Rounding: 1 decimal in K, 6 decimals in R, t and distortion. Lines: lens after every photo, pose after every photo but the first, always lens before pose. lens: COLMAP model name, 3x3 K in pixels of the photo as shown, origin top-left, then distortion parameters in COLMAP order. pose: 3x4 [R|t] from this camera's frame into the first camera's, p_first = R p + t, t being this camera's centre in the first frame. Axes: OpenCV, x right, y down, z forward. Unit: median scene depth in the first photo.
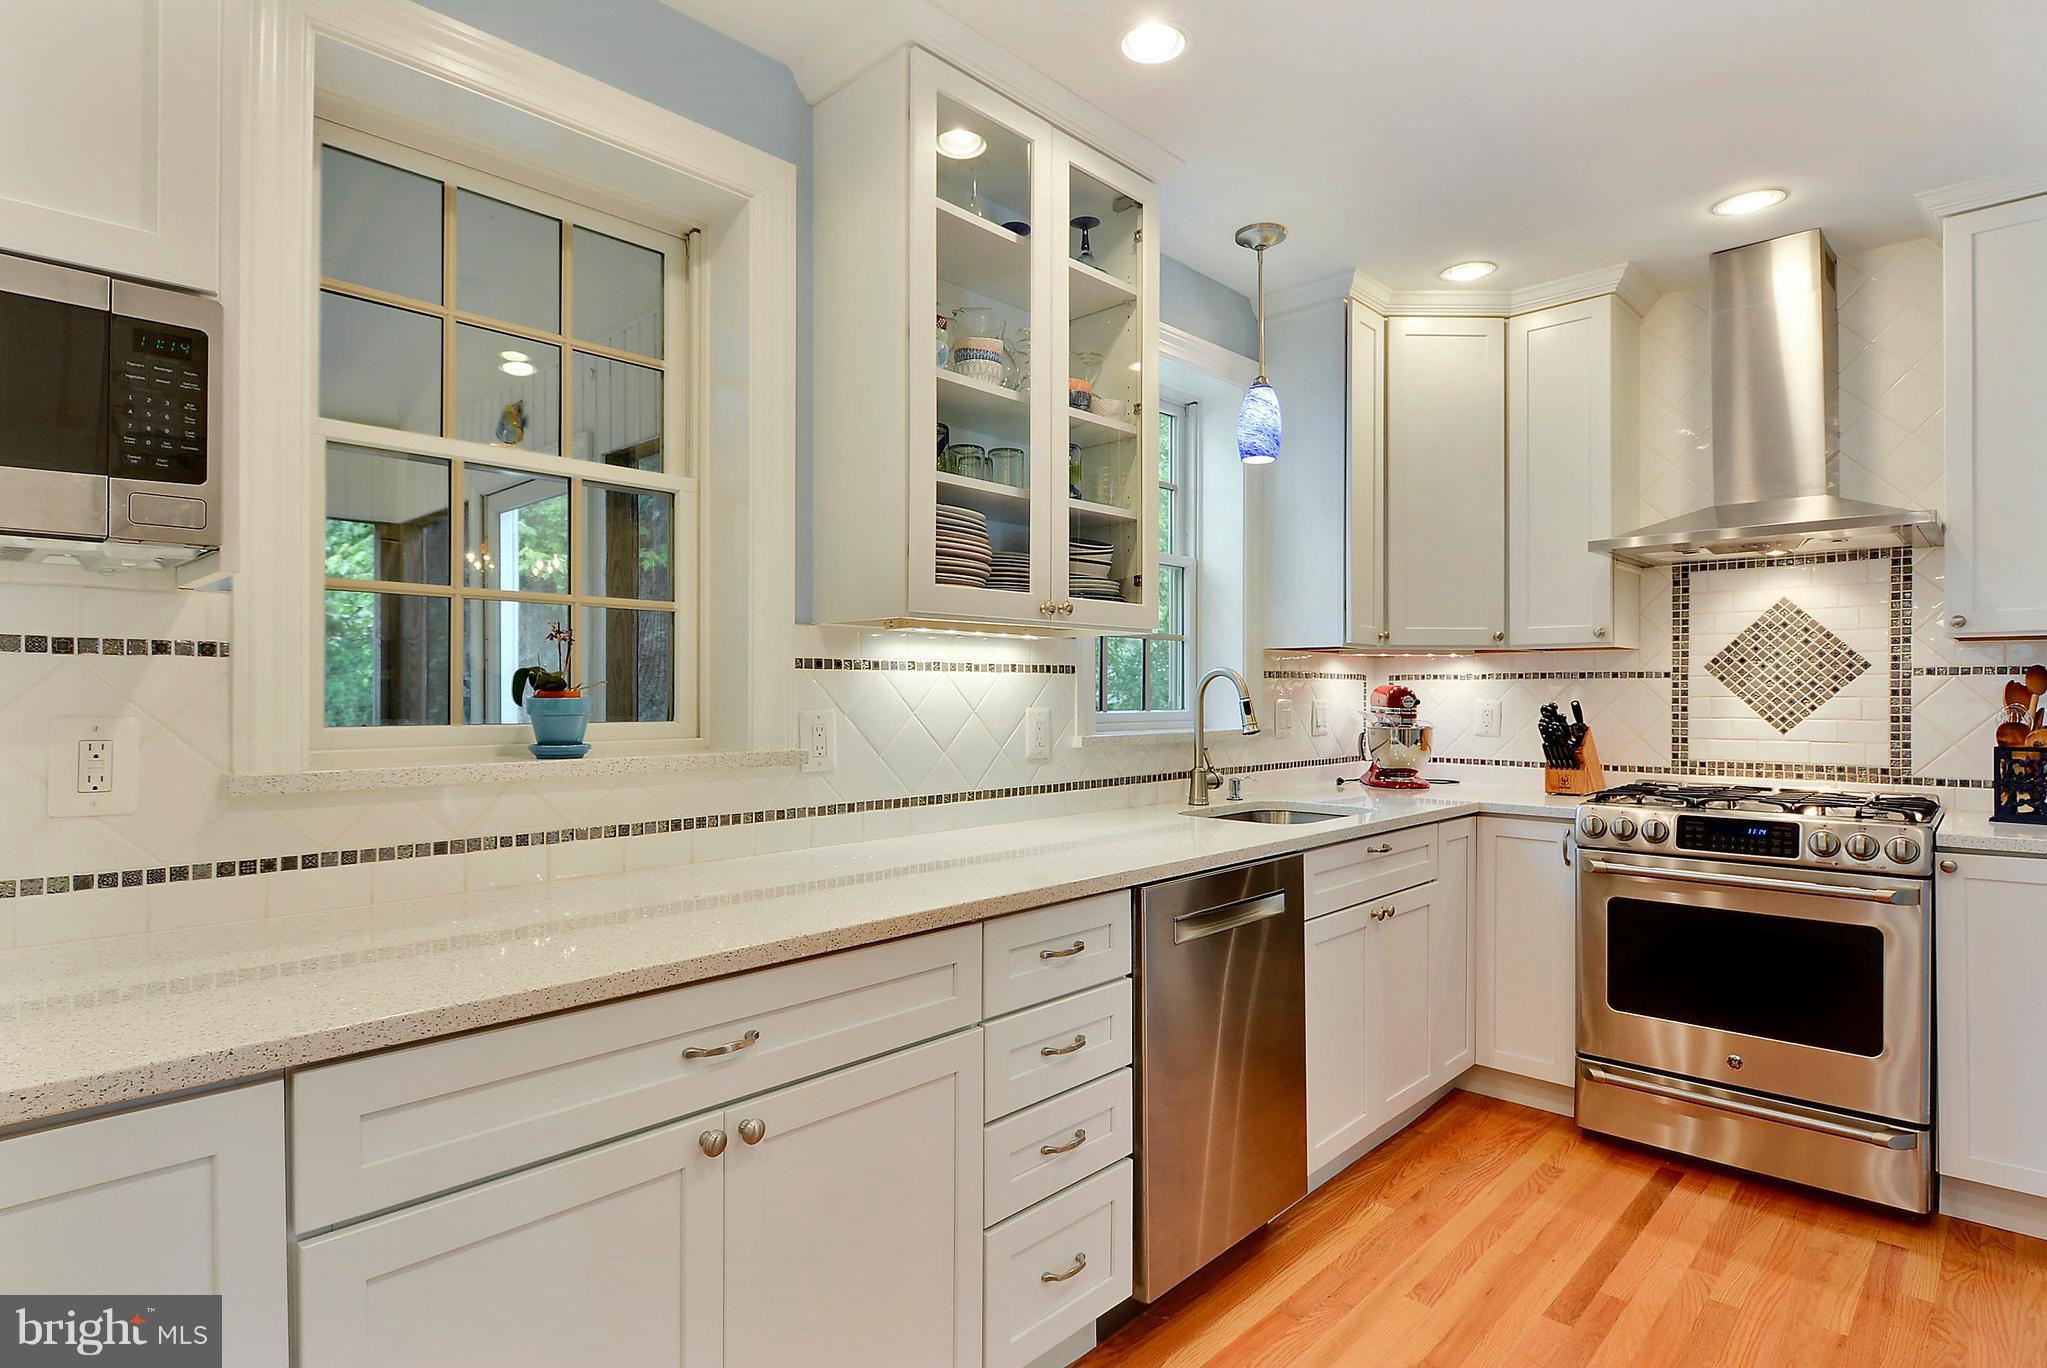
lens RADIAL K [[1067.1, 0, 1069.1], [0, 1067.1, 689.2], [0, 0, 1]] dist [0.007791, -0.000418]
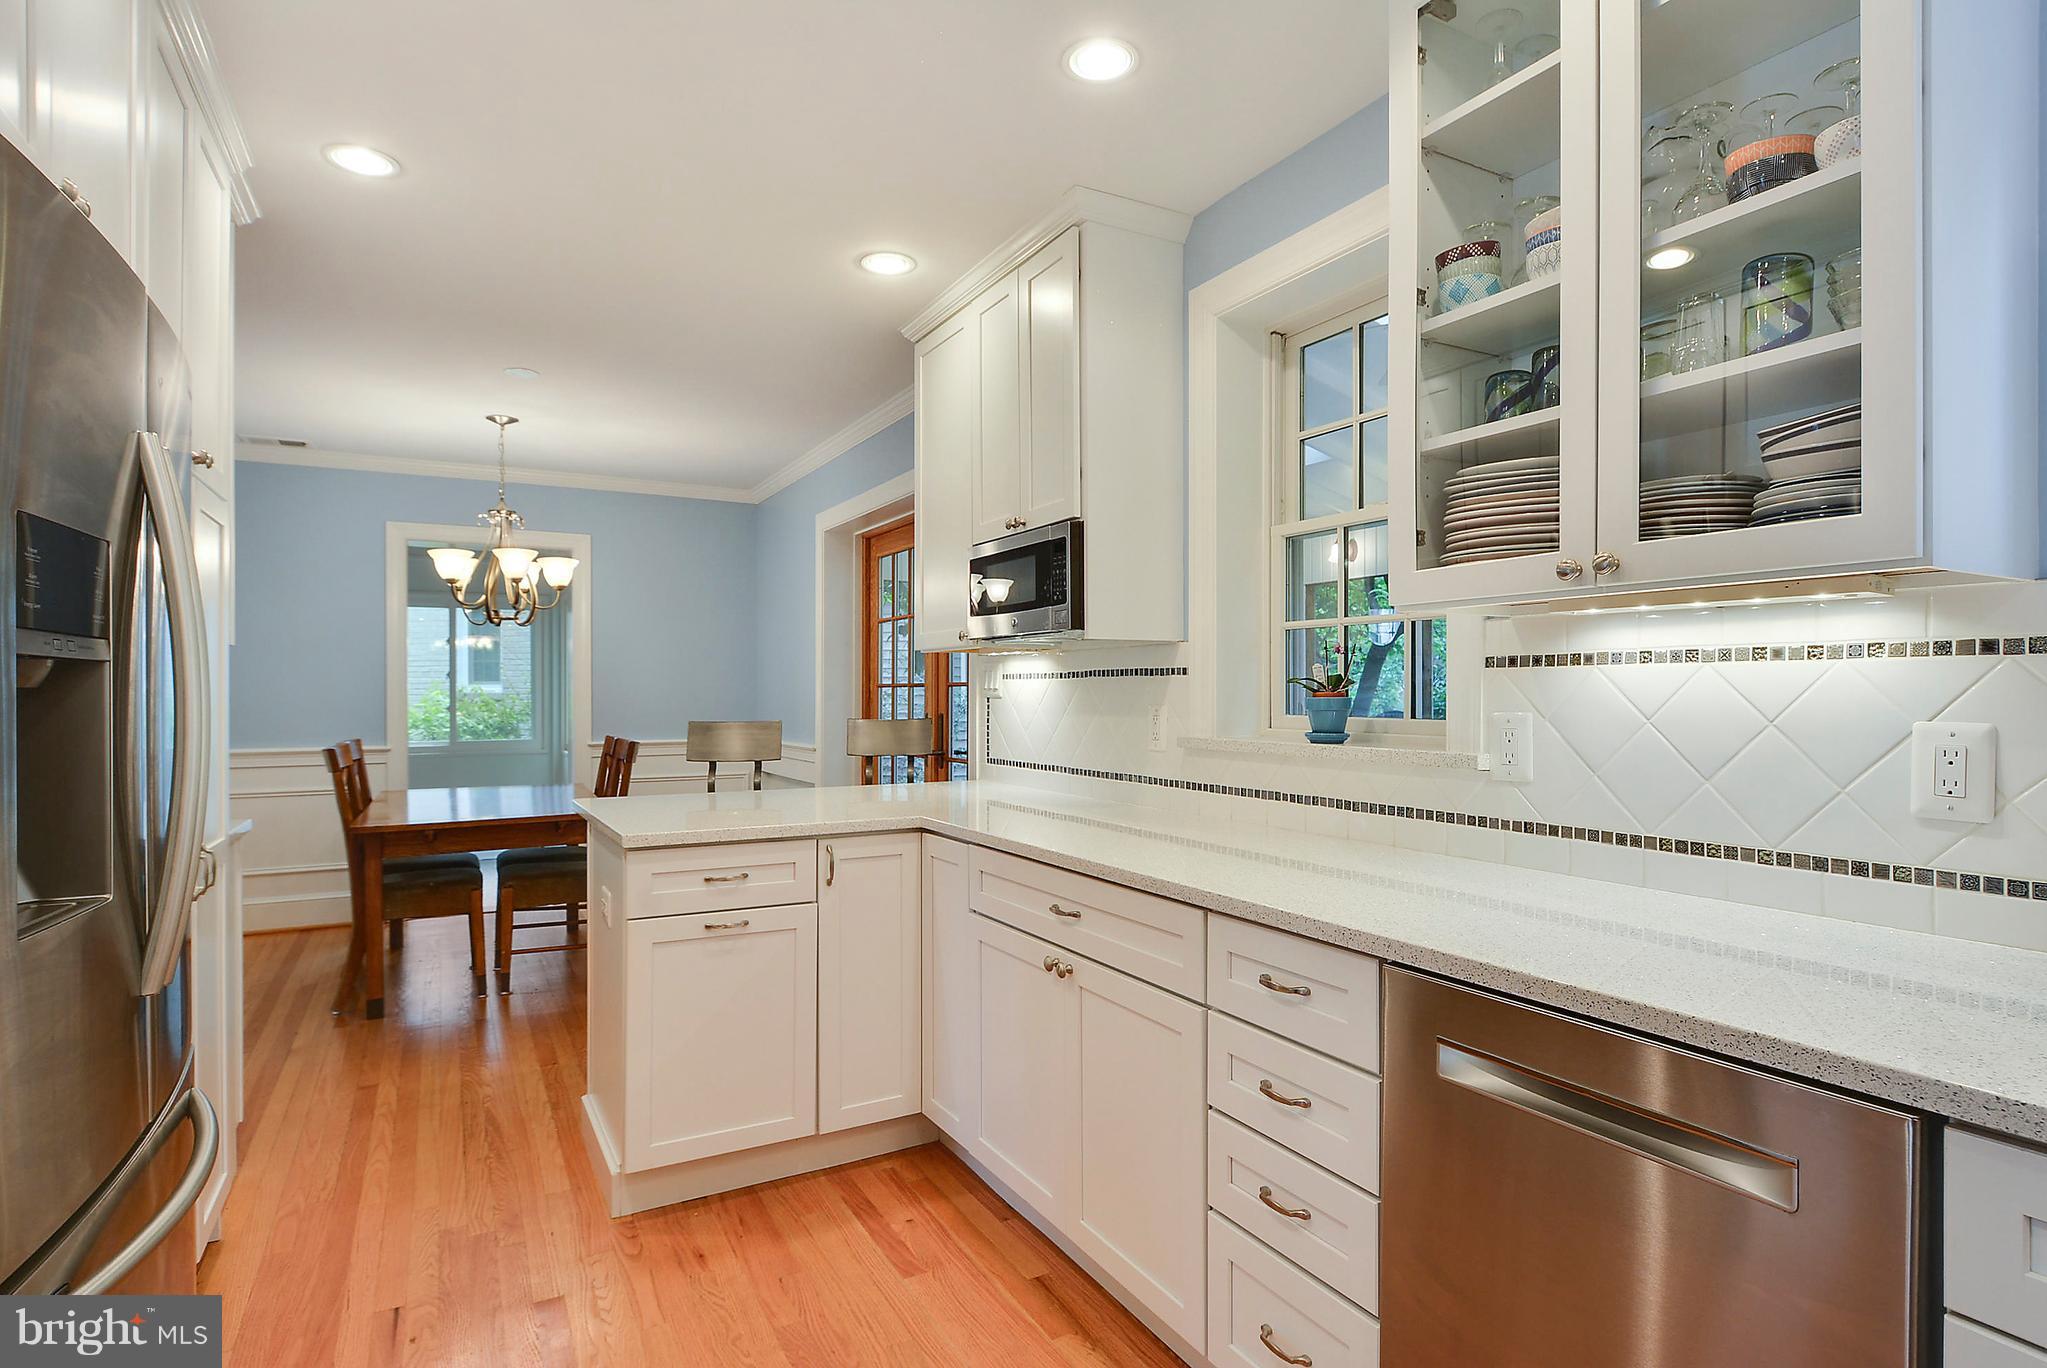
lens RADIAL K [[1067.1, 0, 1065.3], [0, 1067.1, 698.6], [0, 0, 1]] dist [0.007791, -0.000418]
pose [[-0.306061, -0.003686, -0.952005, 0.702674], [-0.006336, 0.999978, -0.001835, 0.010832], [0.951991, 0.005470, -0.306078, 0.875855]]
